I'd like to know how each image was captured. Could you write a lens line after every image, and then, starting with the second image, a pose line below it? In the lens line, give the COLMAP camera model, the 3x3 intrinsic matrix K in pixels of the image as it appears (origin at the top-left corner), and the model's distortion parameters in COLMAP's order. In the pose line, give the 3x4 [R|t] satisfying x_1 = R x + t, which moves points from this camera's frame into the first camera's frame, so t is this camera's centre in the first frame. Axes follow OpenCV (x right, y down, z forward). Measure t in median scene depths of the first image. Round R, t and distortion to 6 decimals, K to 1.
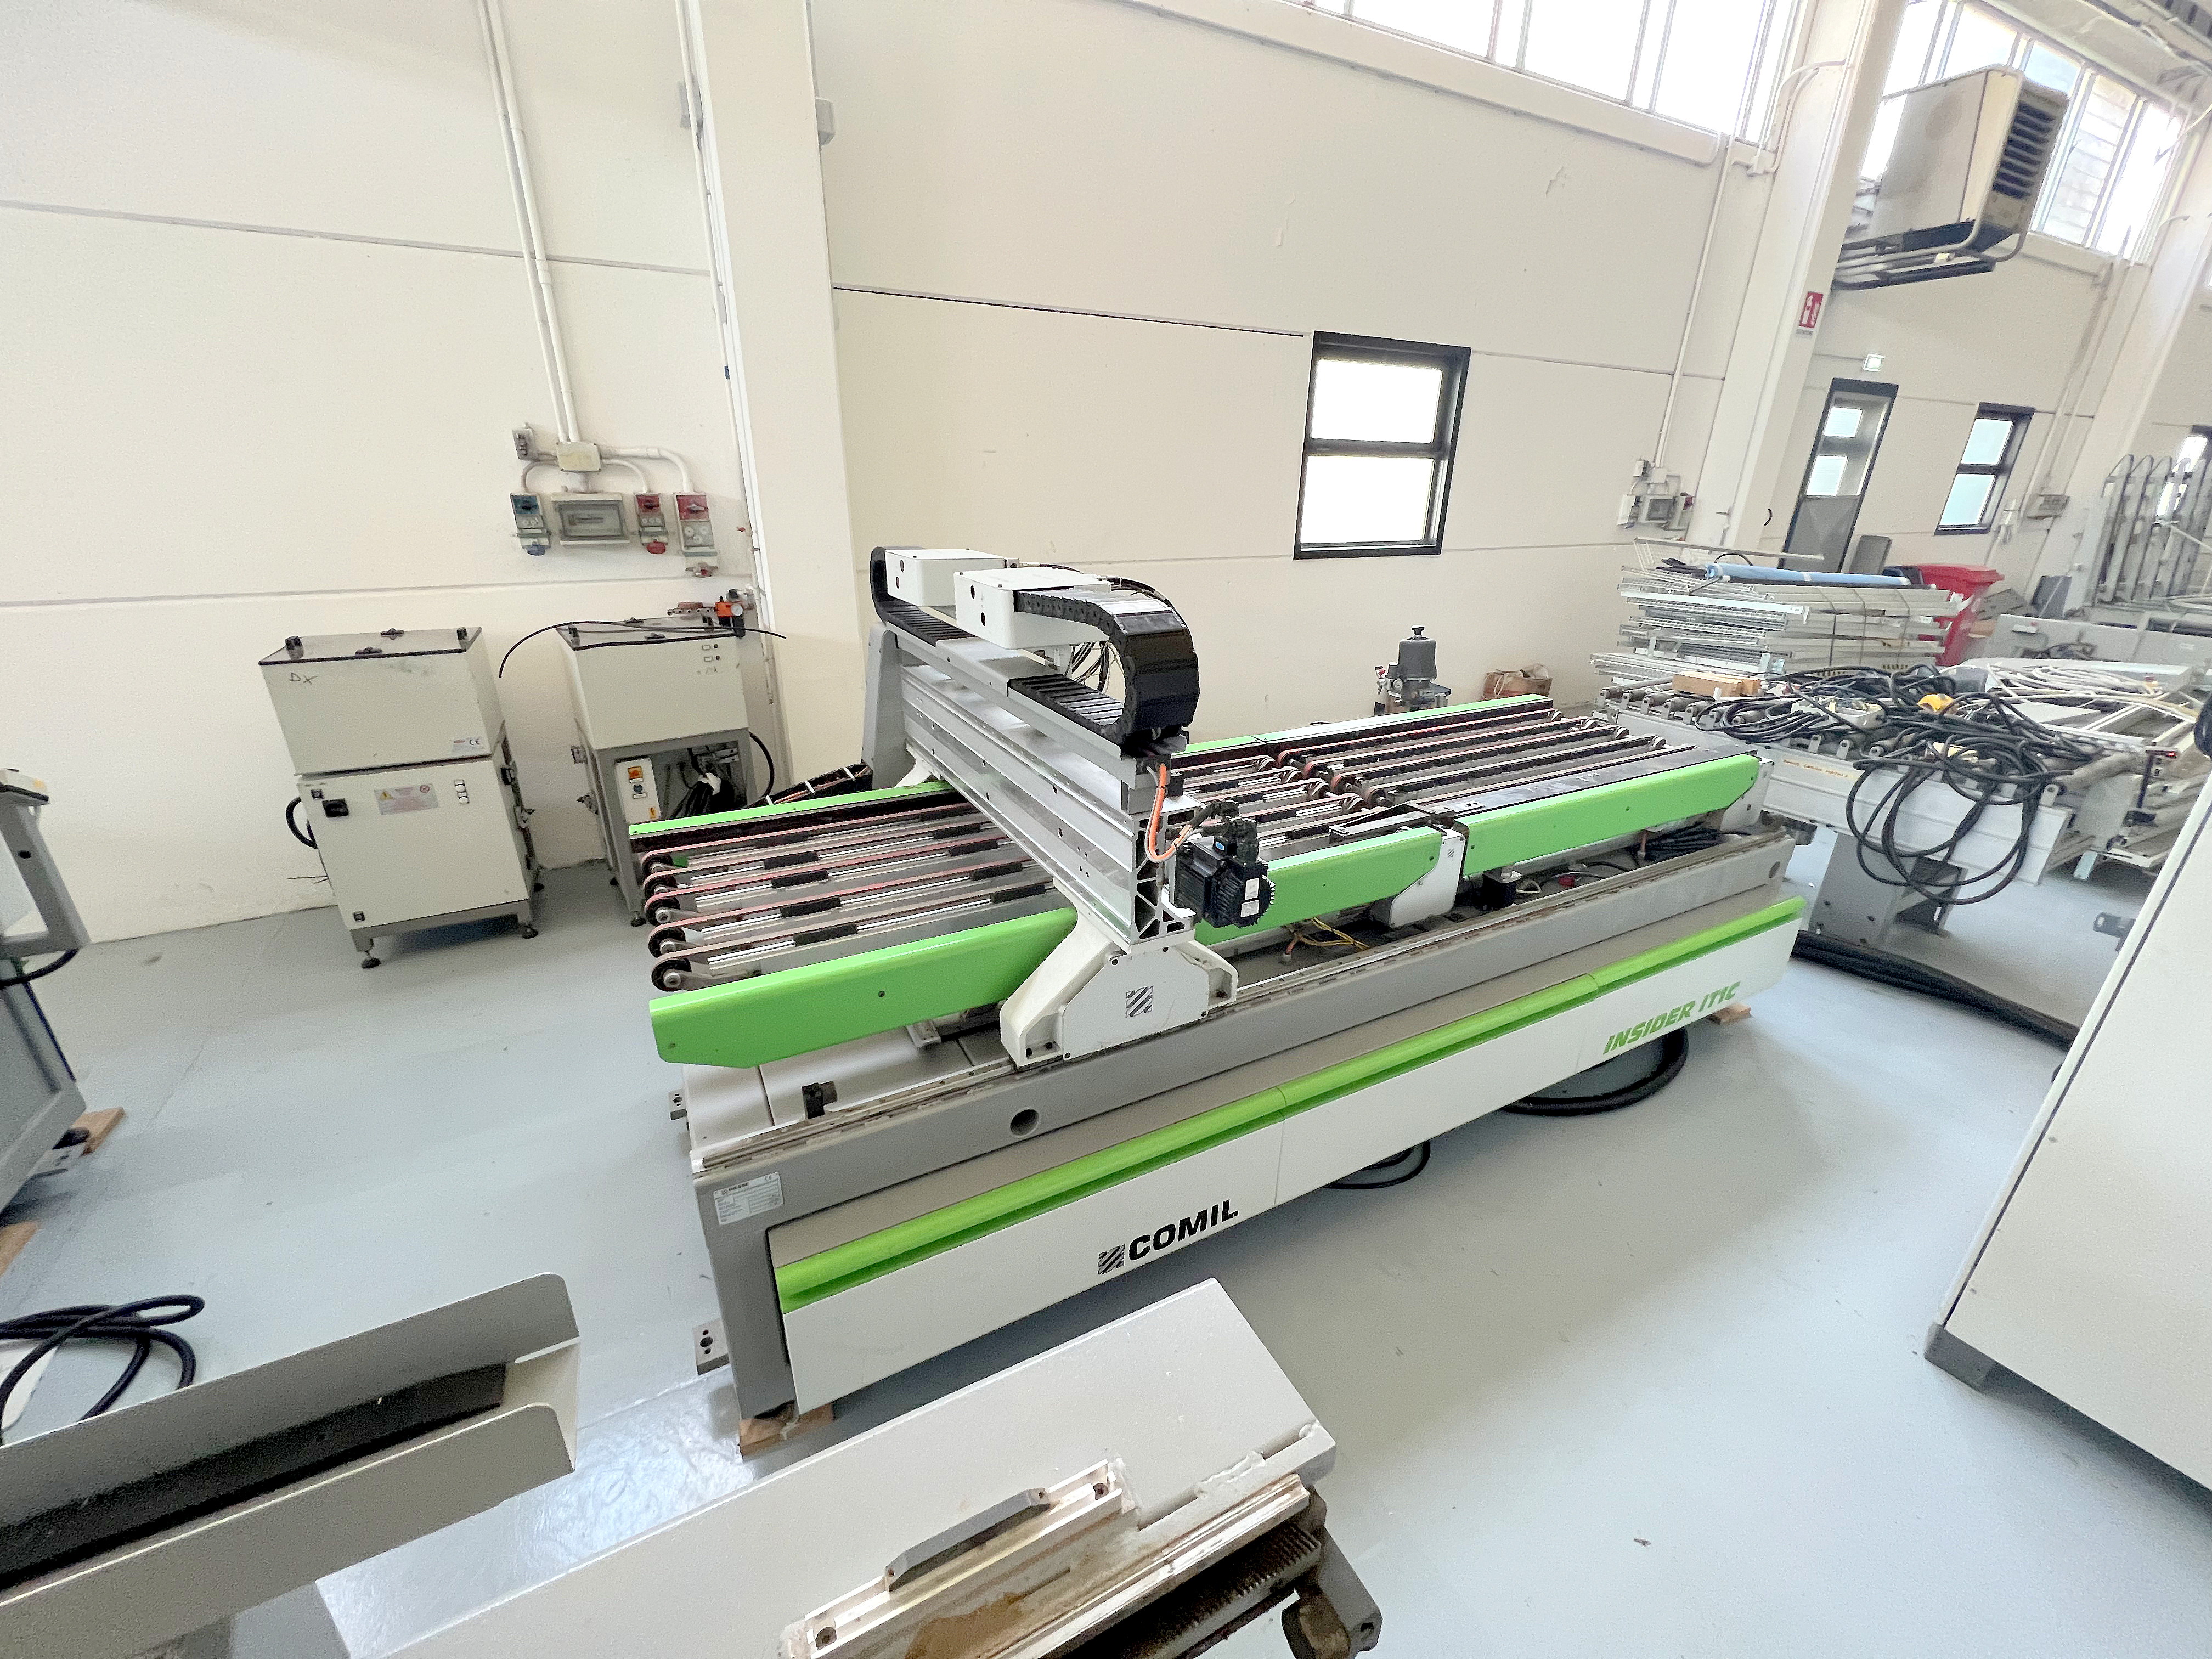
lens RADIAL K [[887.1, 0, 1114.3], [0, 887.1, 842.3], [0, 0, 1]] dist [0.002467, -0.000076]
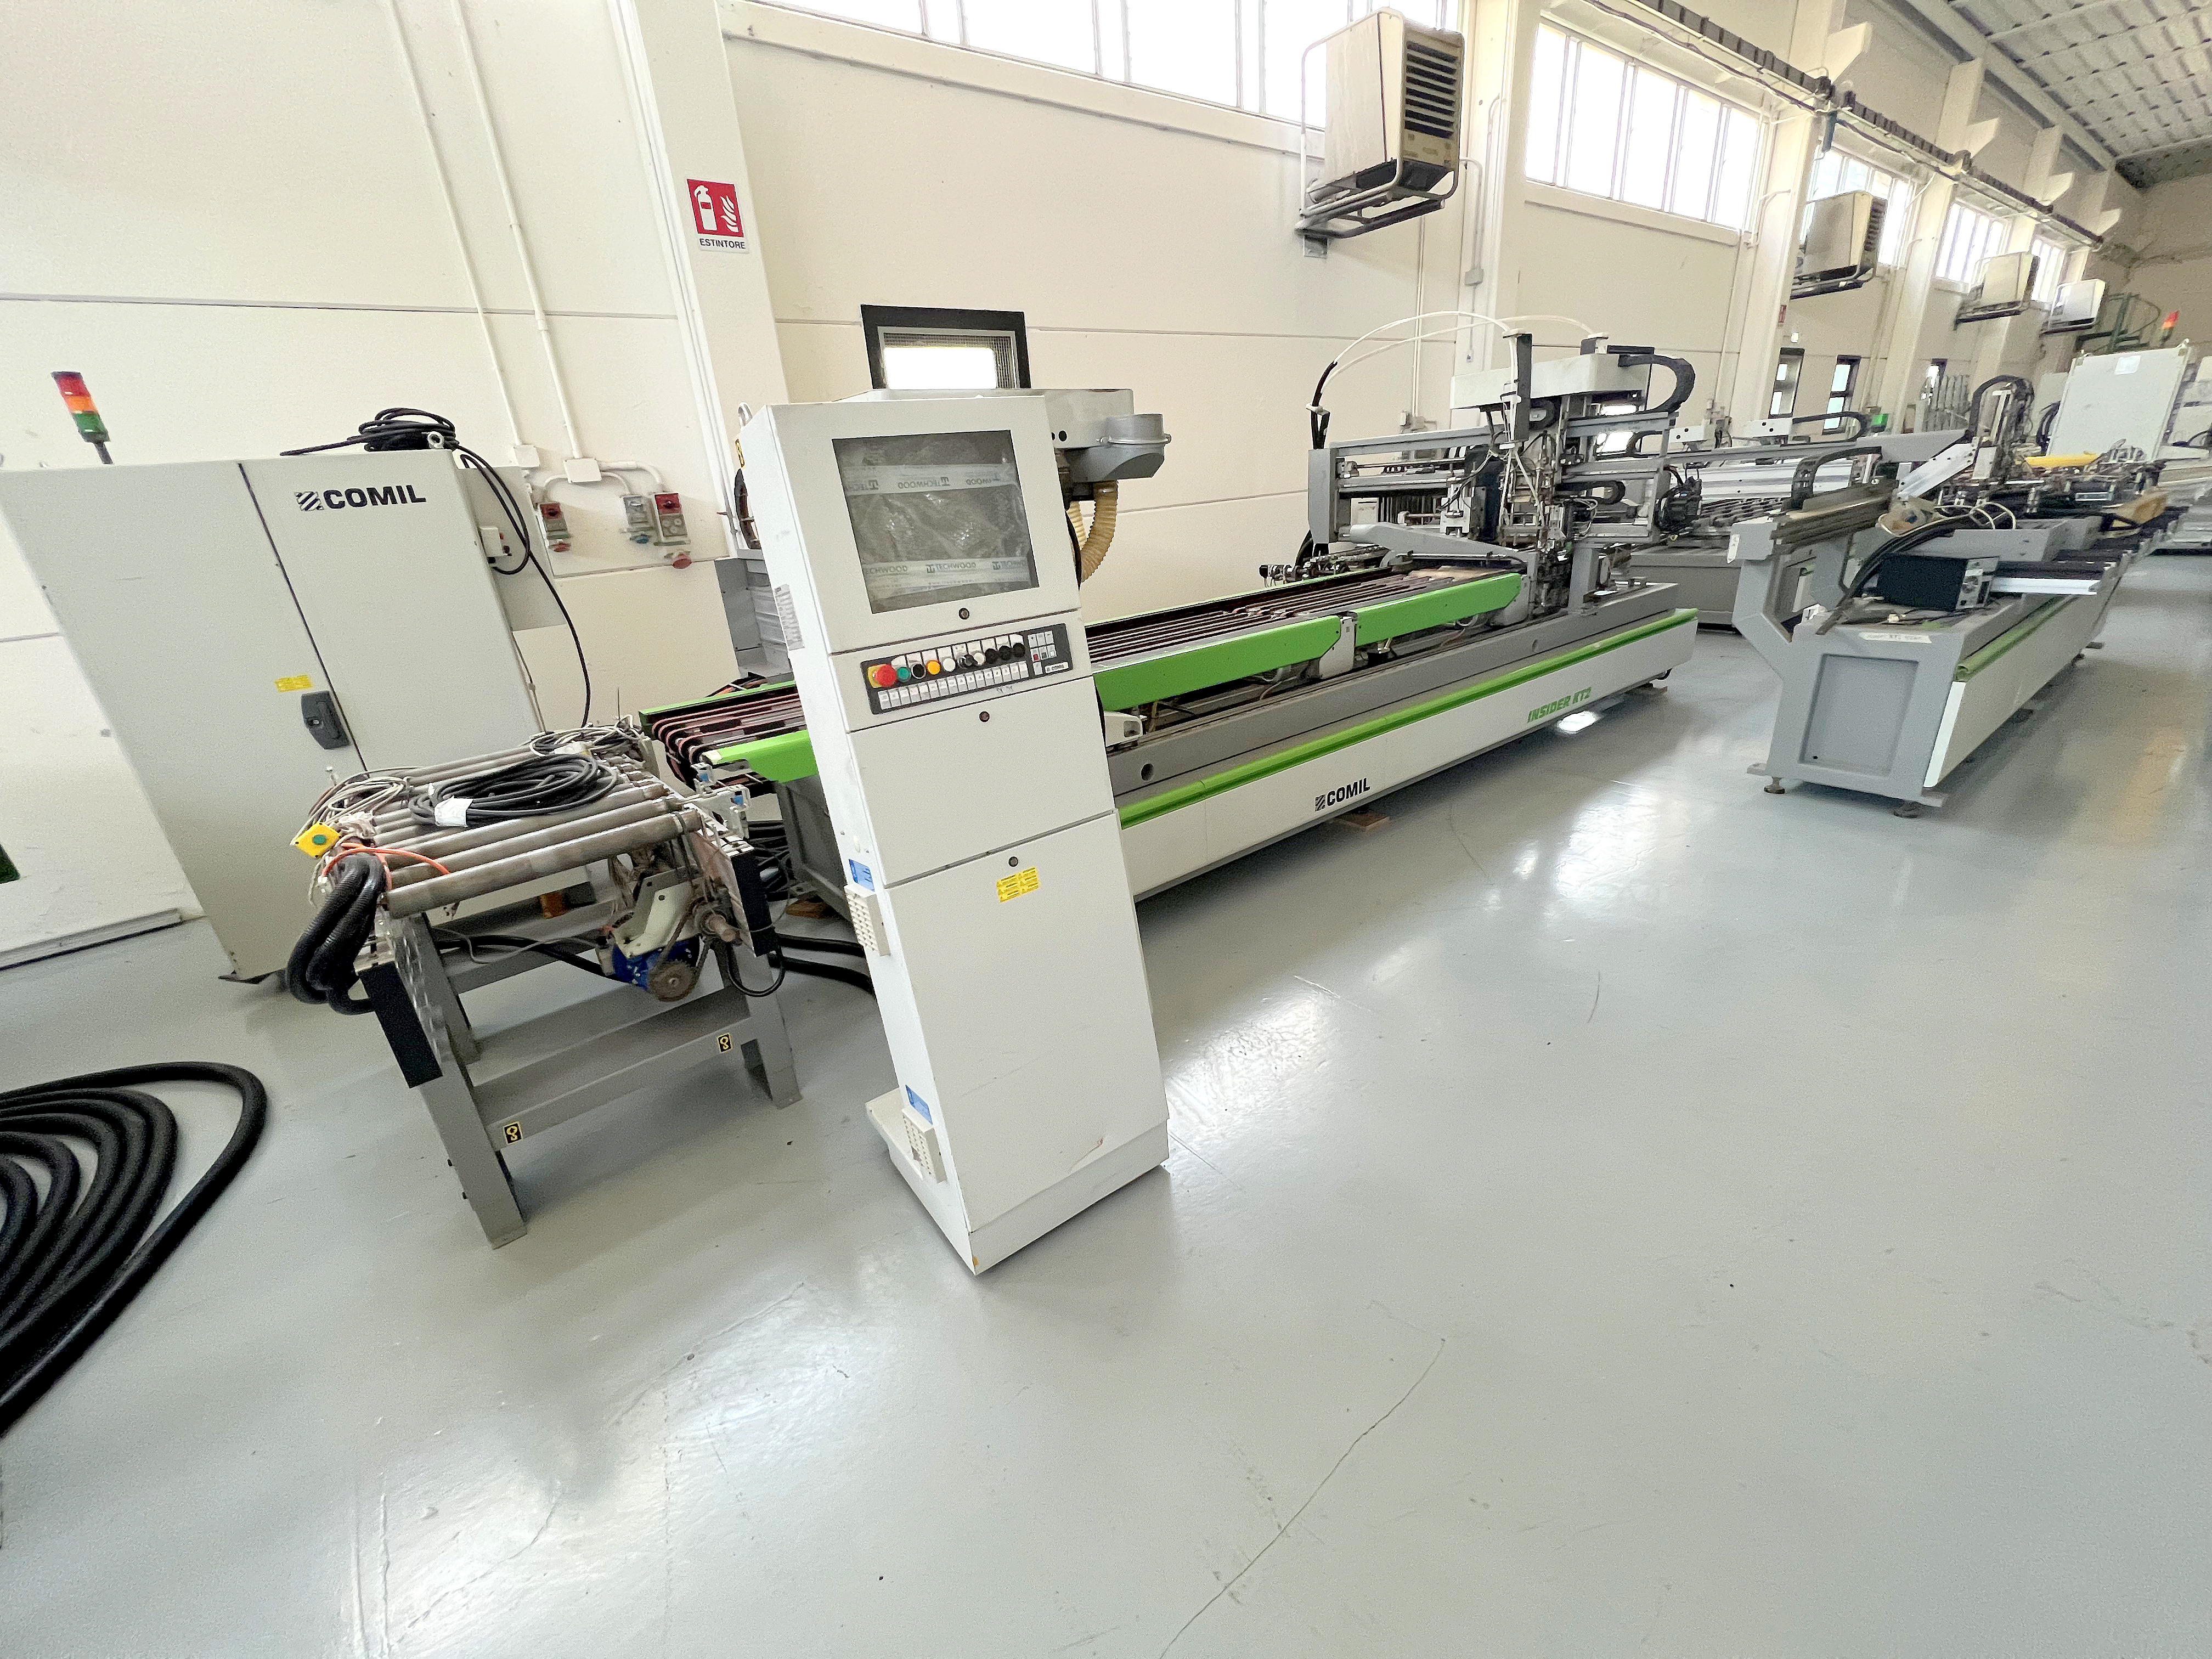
lens RADIAL K [[887.1, 0, 1102.6], [0, 887.1, 823.0], [0, 0, 1]] dist [0.002467, -0.000076]
pose [[0.980694, -0.141011, 0.135478, -1.063178], [0.143745, 0.989558, -0.010566, 0.289236], [-0.132574, 0.029837, 0.990724, -0.659701]]
